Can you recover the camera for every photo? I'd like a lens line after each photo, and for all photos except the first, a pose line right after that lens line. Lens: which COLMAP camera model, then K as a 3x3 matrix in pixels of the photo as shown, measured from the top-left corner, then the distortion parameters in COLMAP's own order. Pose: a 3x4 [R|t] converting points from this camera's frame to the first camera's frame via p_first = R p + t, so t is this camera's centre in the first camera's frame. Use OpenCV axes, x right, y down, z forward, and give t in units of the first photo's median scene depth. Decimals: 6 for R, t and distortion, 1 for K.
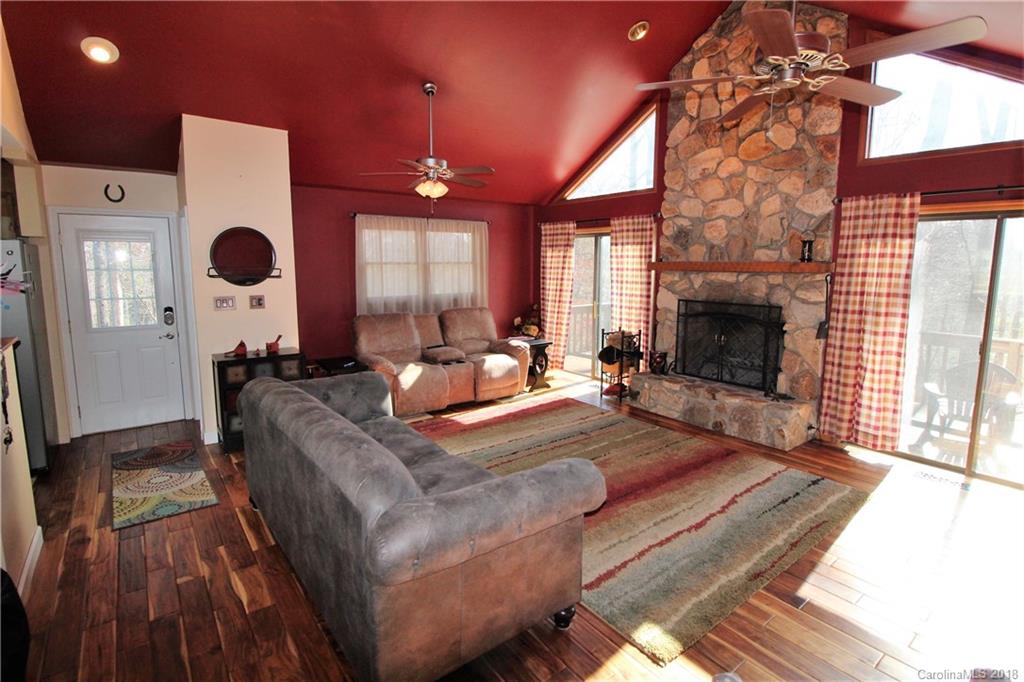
lens RADIAL K [[495.7, 0, 517.4], [0, 495.7, 327.1], [0, 0, 1]] dist [-0.003663, -0.009336]
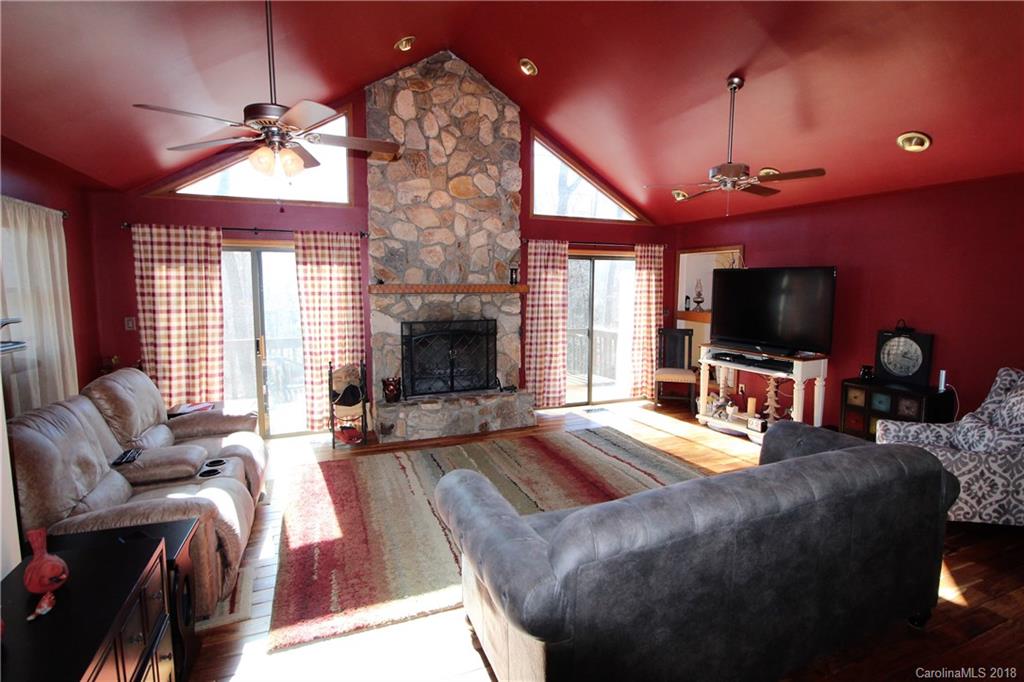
lens RADIAL K [[495.7, 0, 519.8], [0, 495.7, 329.0], [0, 0, 1]] dist [-0.003663, -0.009336]
pose [[0.260688, -0.094924, 0.960745, -0.623015], [0.124354, 0.990166, 0.064088, -0.084102], [-0.957381, 0.102765, 0.269928, 0.556318]]
